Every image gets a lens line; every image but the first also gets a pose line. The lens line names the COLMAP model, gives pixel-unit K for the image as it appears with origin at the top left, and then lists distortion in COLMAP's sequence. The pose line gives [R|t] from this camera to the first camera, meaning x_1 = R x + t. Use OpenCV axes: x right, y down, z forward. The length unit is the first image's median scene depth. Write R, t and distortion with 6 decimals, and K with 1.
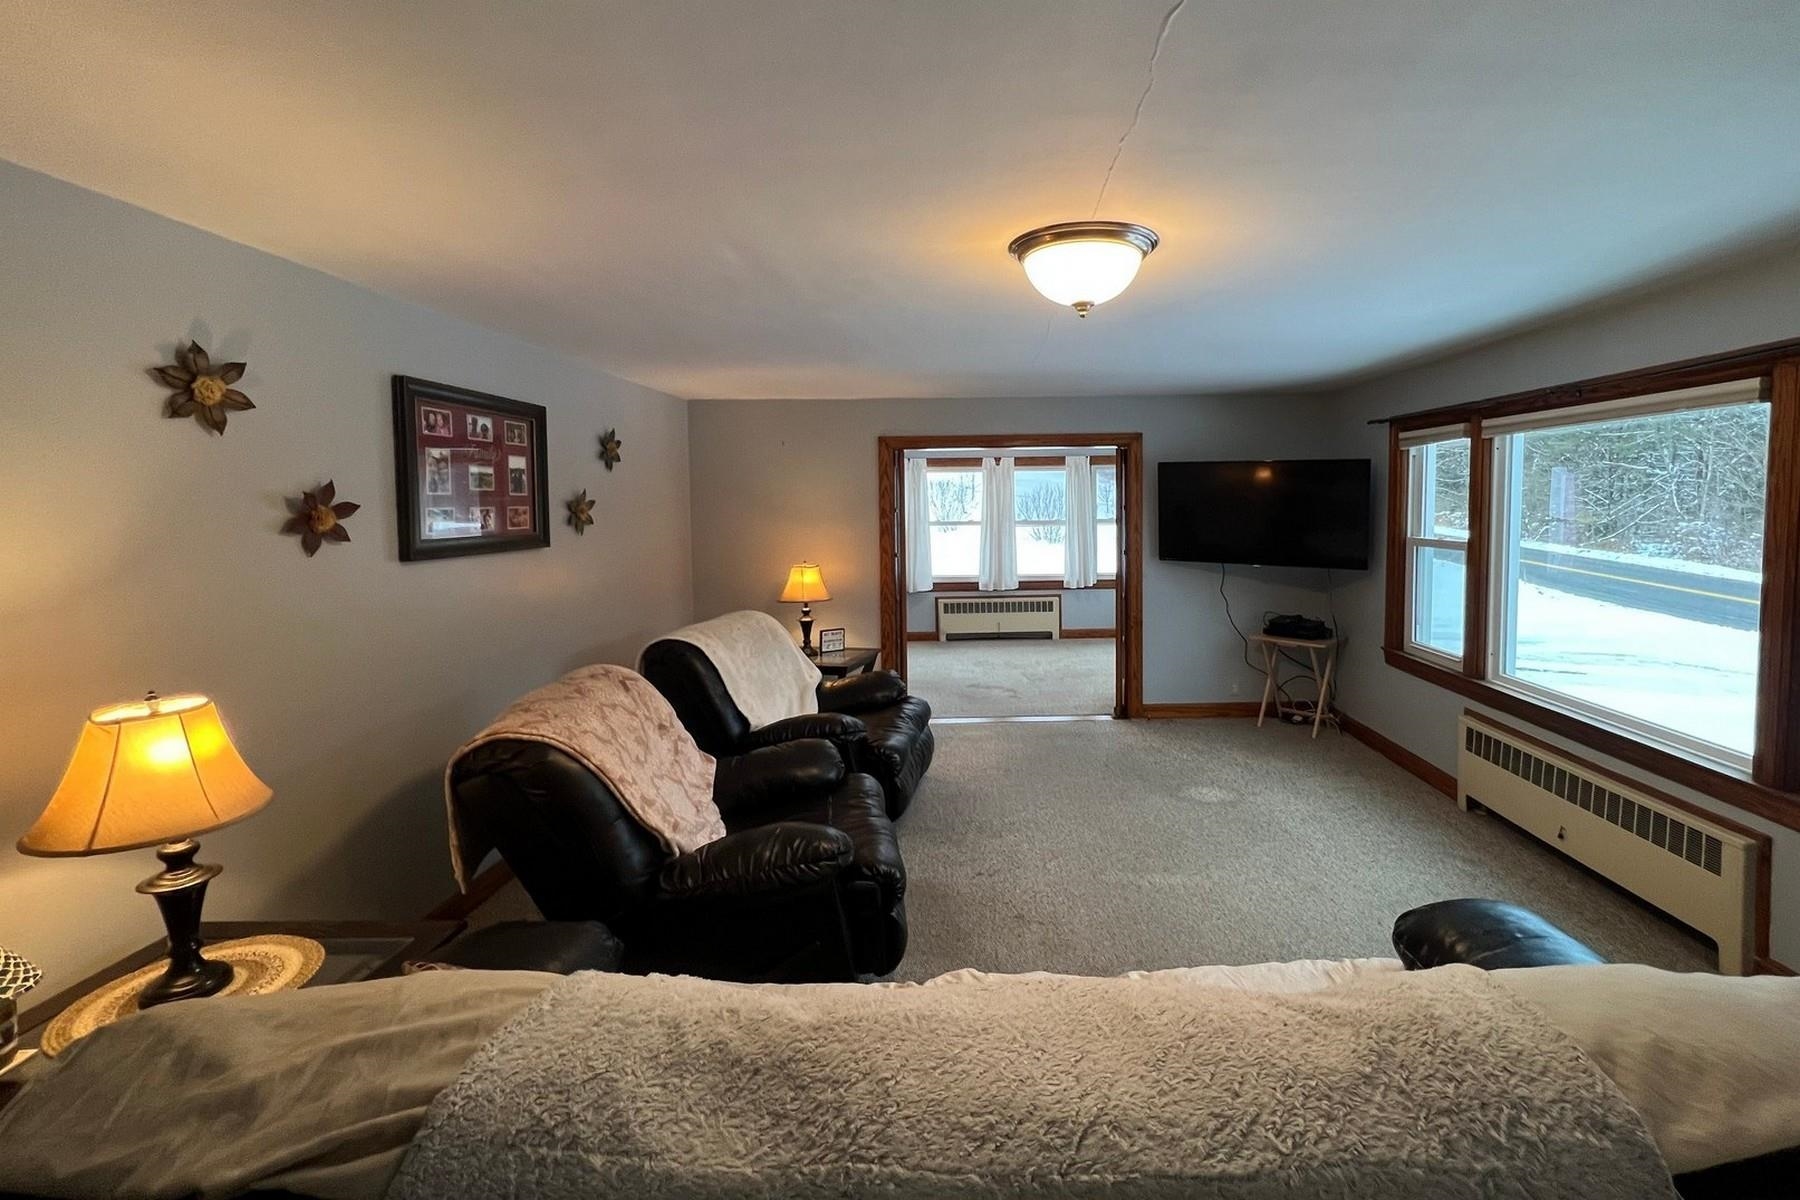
lens RADIAL K [[801.1, 0, 981.2], [0, 801.1, 540.6], [0, 0, 1]] dist [0.000883, 0.001482]
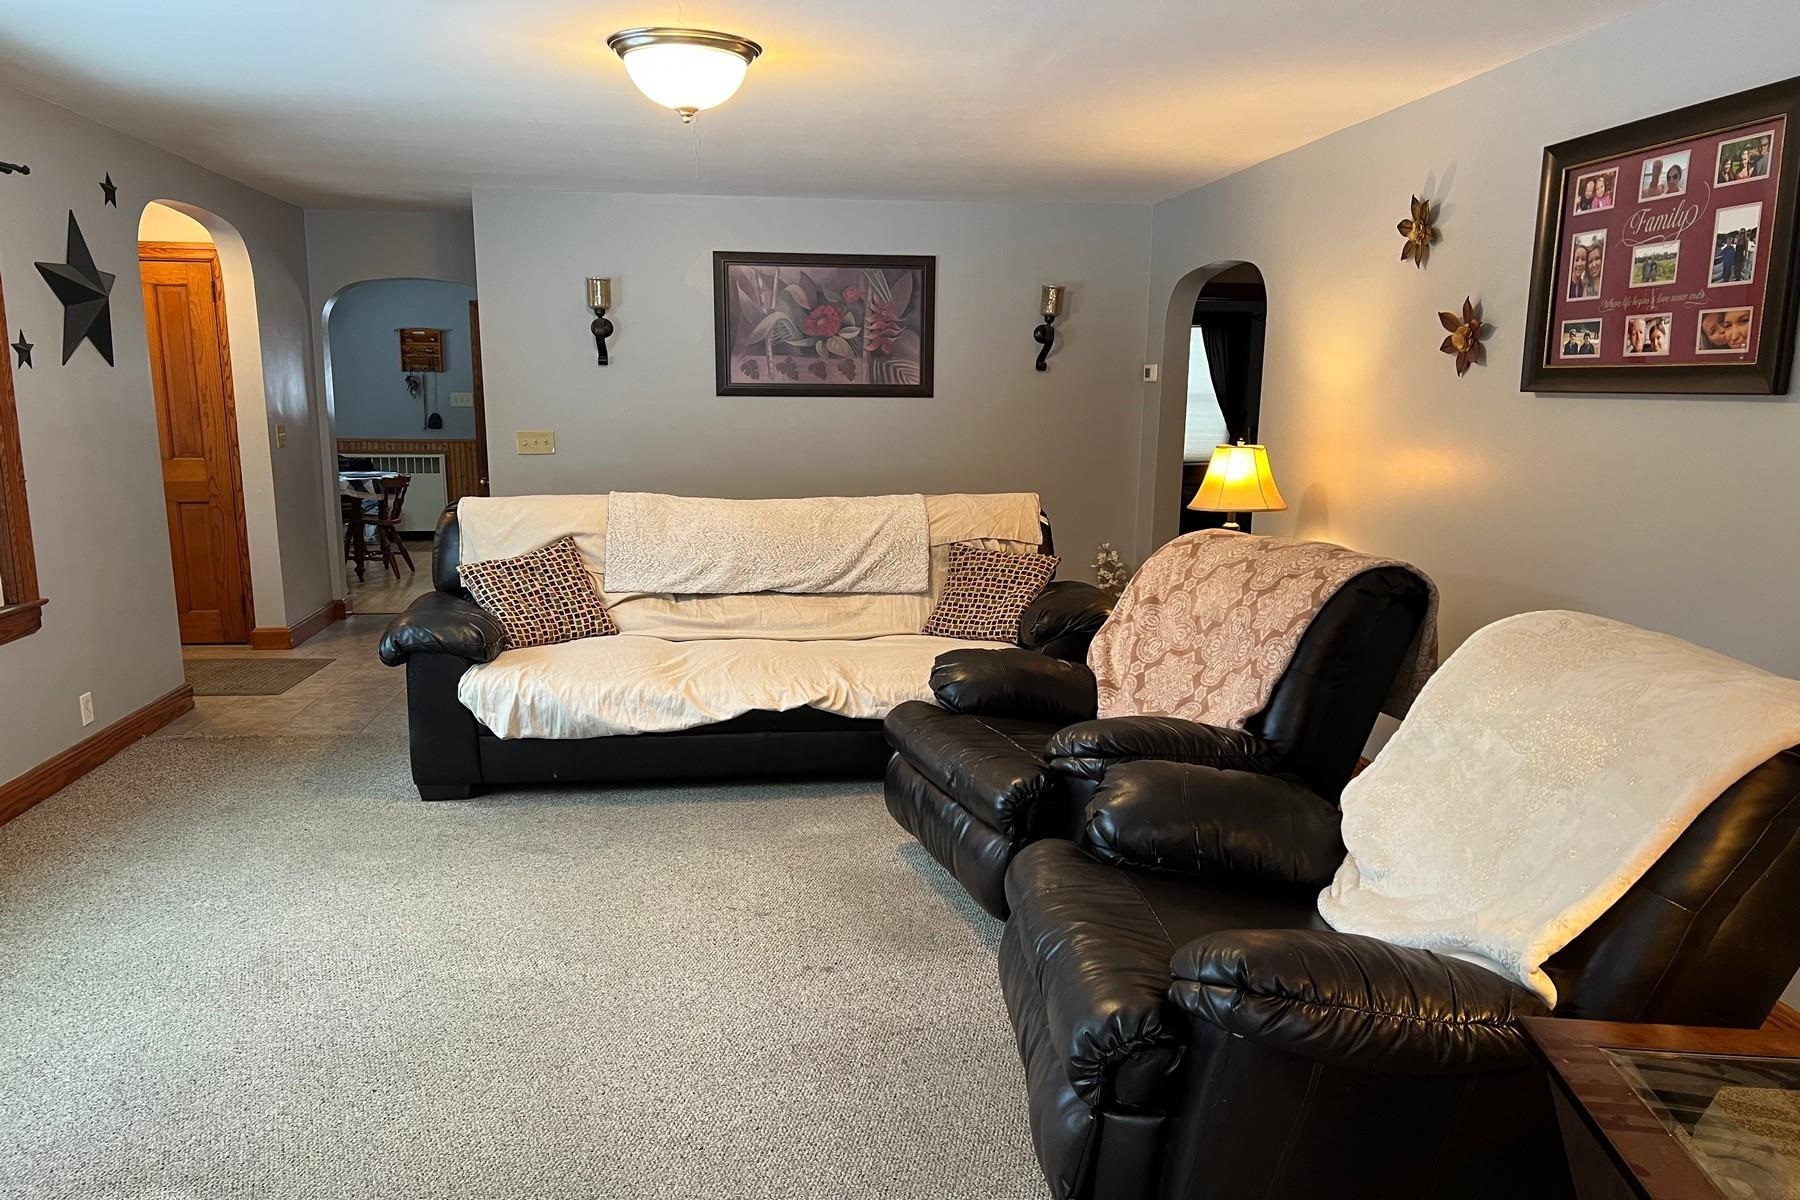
lens RADIAL K [[1355.5, 0, 905.0], [0, 1355.5, 644.8], [0, 0, 1]] dist [0.067426, -0.084611]
pose [[-0.992207, 0.022935, -0.122473, 0.048252], [-0.006560, 0.971936, 0.235156, -0.033144], [0.124429, 0.234126, -0.964211, 1.649049]]
